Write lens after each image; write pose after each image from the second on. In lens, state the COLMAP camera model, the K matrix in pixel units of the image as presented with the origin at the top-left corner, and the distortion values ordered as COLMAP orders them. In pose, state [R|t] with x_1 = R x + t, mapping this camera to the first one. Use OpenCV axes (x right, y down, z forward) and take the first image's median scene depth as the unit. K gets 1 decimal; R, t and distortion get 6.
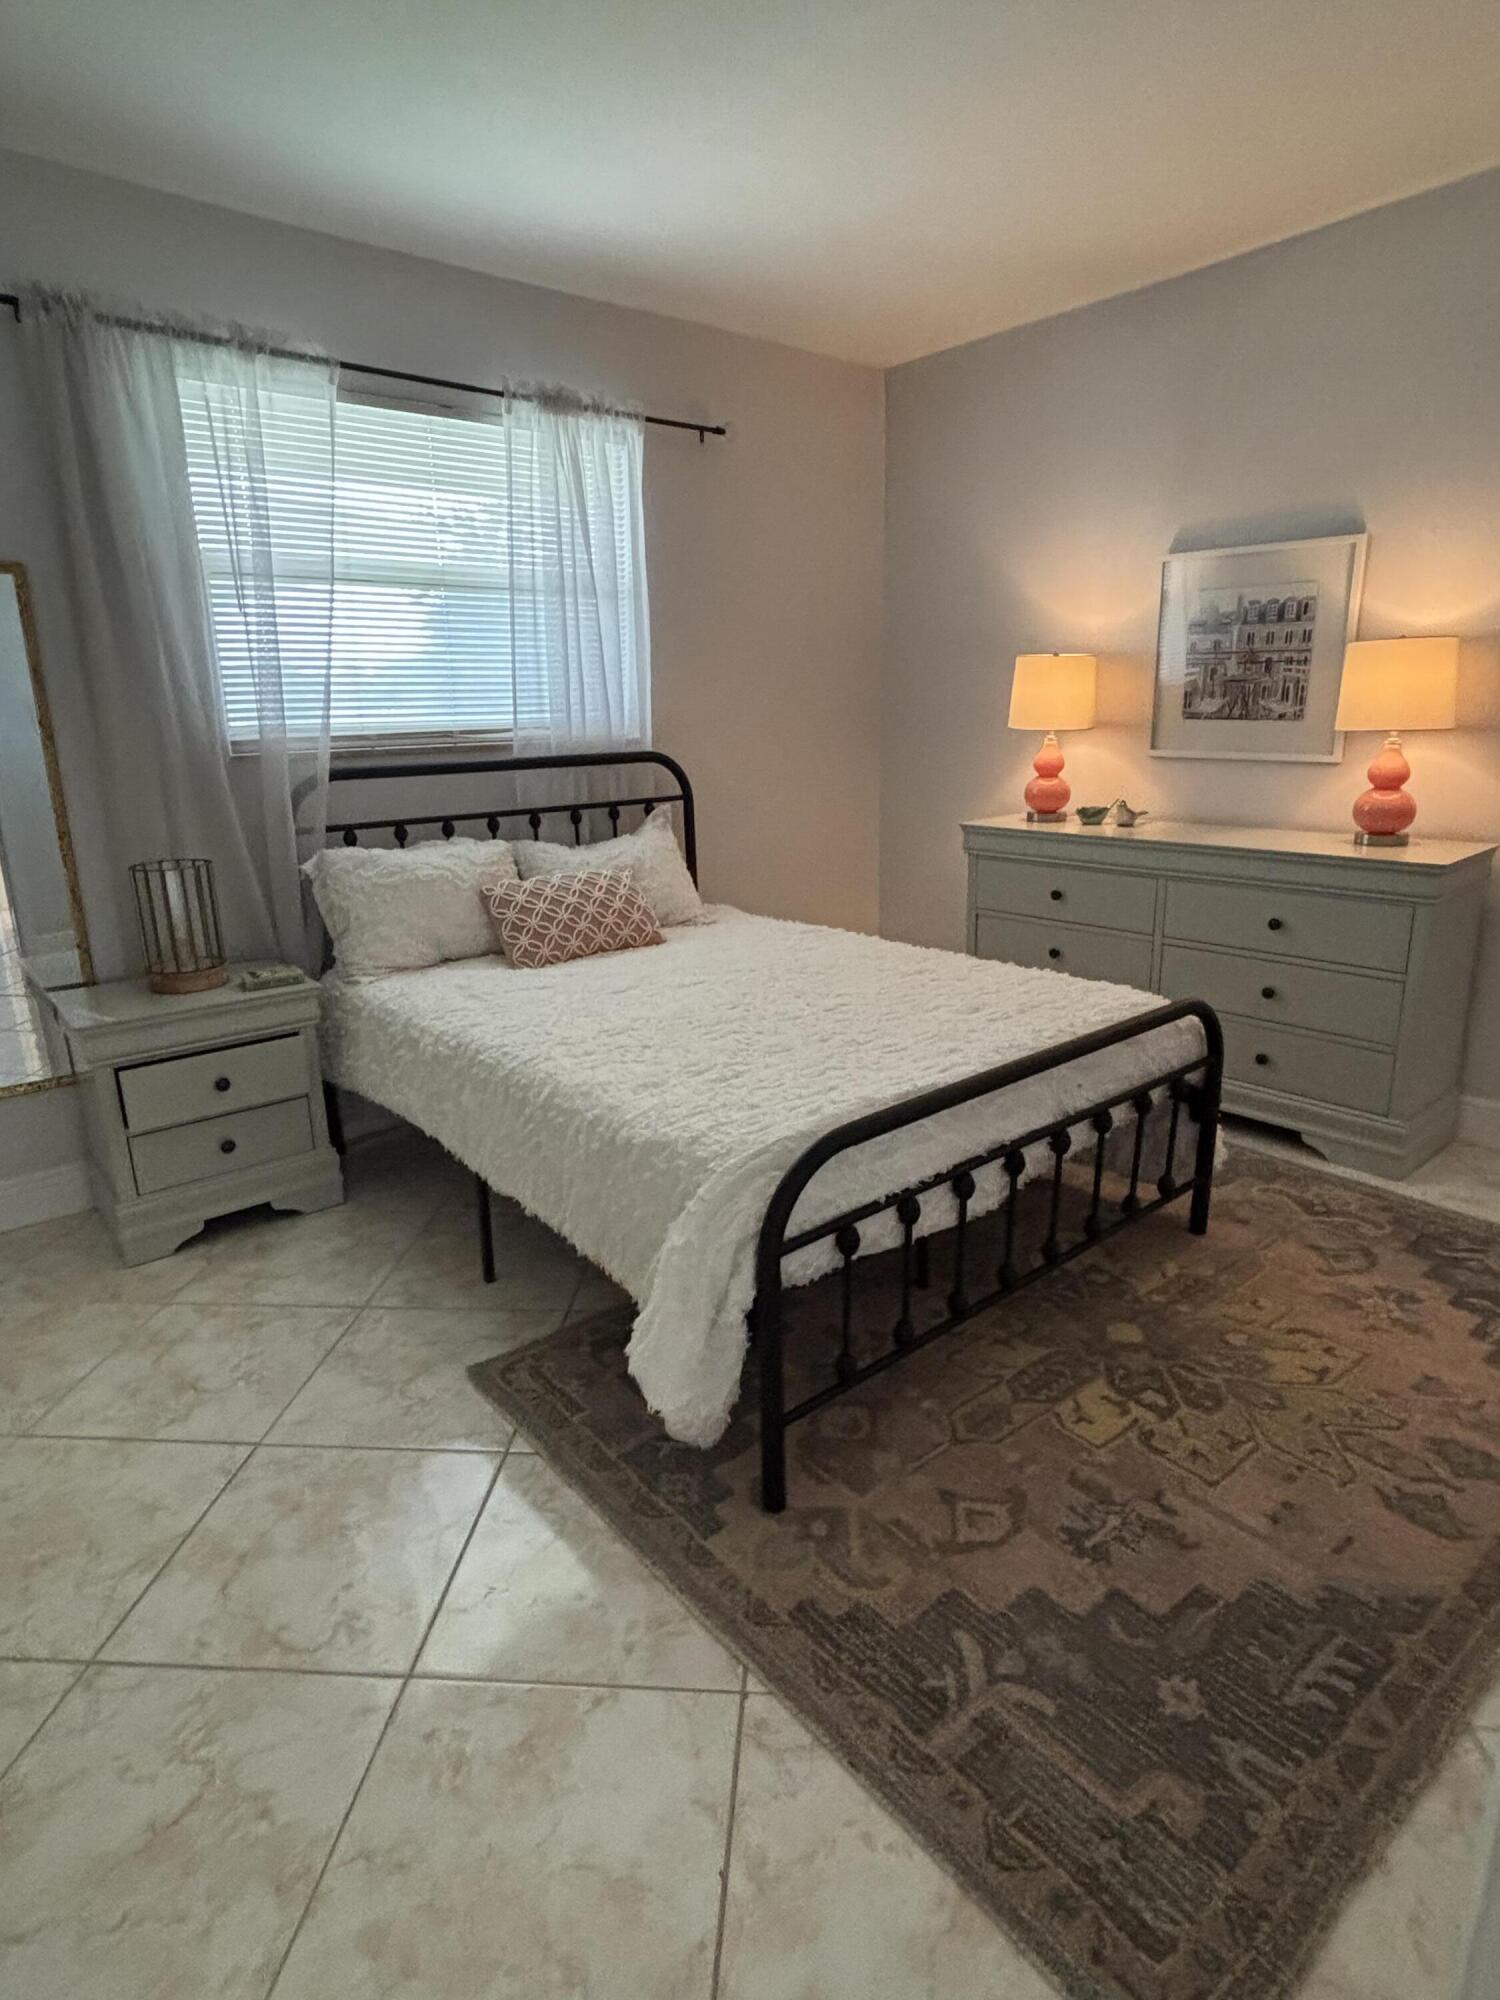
lens RADIAL K [[1237.0, 0, 750.0], [0, 1237.0, 1000.0], [0, 0, 1]] dist [0.002651, -0.014035]
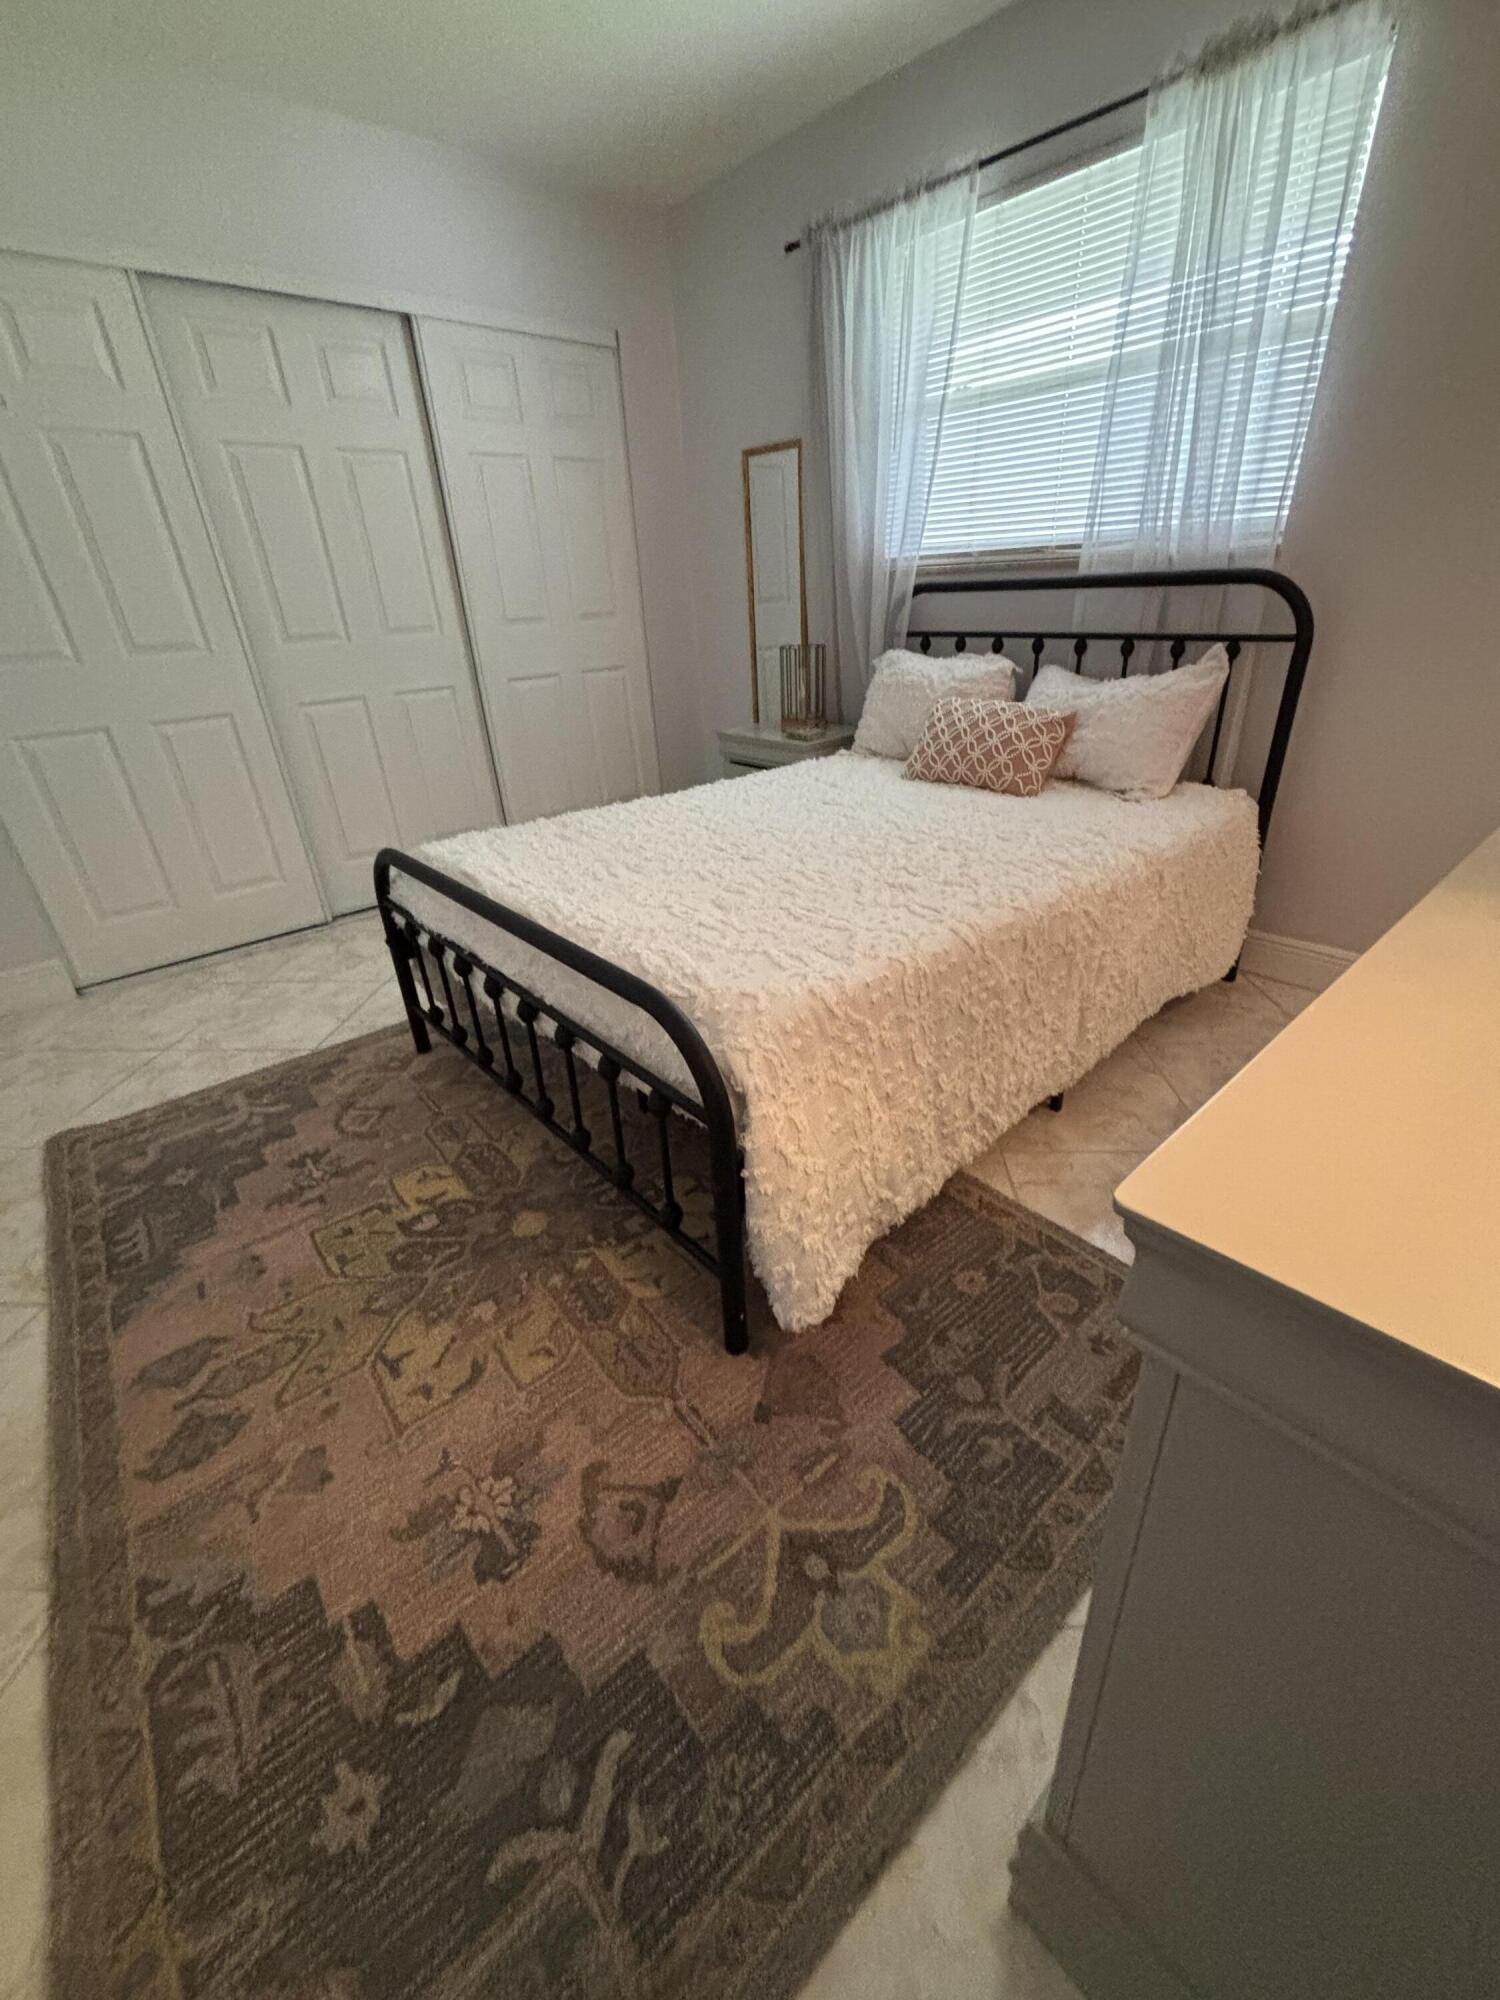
lens RADIAL K [[806.0, 0, 750.0], [0, 806.0, 1000.0], [0, 0, 1]] dist [0.001047, 0.000075]
pose [[-0.048535, 0.487895, -0.871552, 0.786229], [-0.177138, 0.854544, 0.488239, -0.250763], [0.982989, 0.178082, 0.044950, 1.113185]]
